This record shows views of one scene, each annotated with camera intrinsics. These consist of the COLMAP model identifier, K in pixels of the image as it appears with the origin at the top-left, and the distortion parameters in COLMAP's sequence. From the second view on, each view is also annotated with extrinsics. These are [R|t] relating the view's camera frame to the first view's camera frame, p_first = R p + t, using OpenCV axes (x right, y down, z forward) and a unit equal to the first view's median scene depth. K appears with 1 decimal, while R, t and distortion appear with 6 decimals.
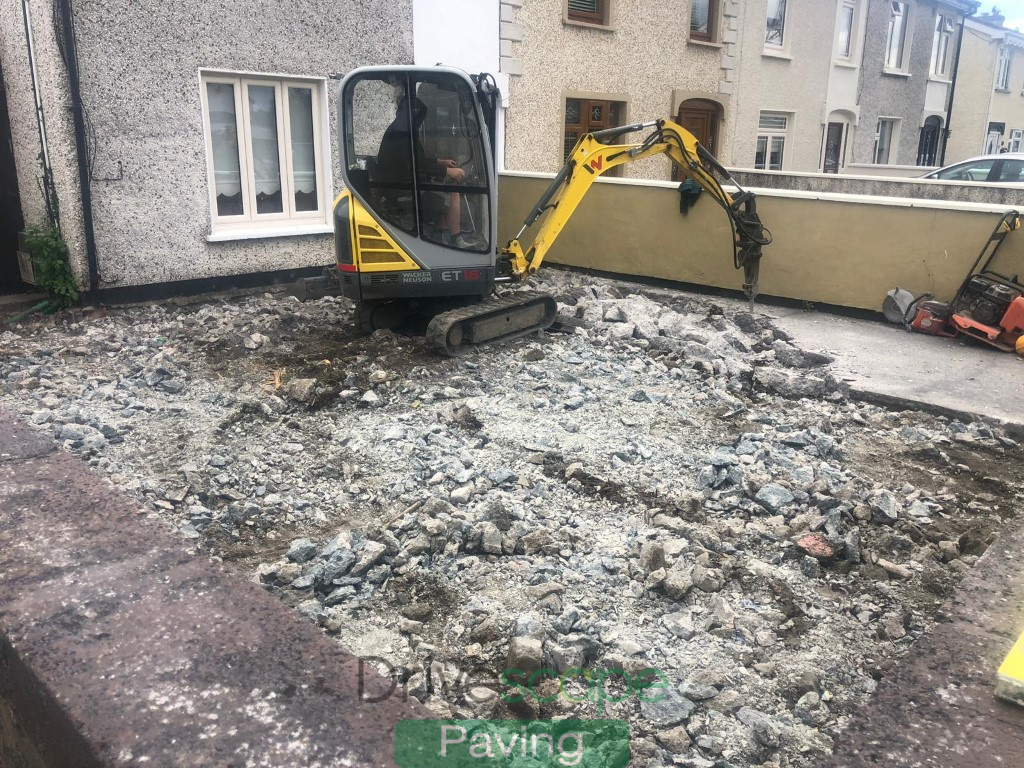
lens RADIAL K [[774.3, 0, 487.7], [0, 774.3, 327.9], [0, 0, 1]] dist [0.072878, -0.064438]
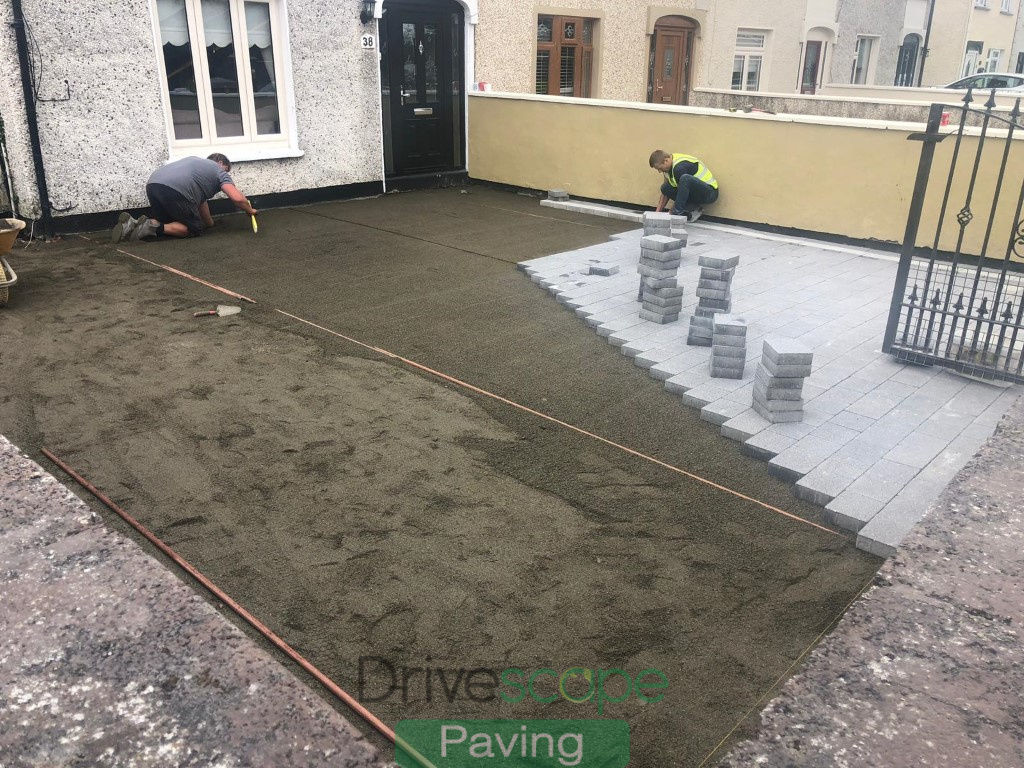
lens RADIAL K [[774.3, 0, 487.7], [0, 774.3, 327.9], [0, 0, 1]] dist [0.072878, -0.064438]
pose [[0.999527, -0.008288, 0.029619, 0.086842], [0.005428, 0.995426, 0.095386, -0.031266], [-0.030274, -0.095180, 0.995000, 0.112786]]
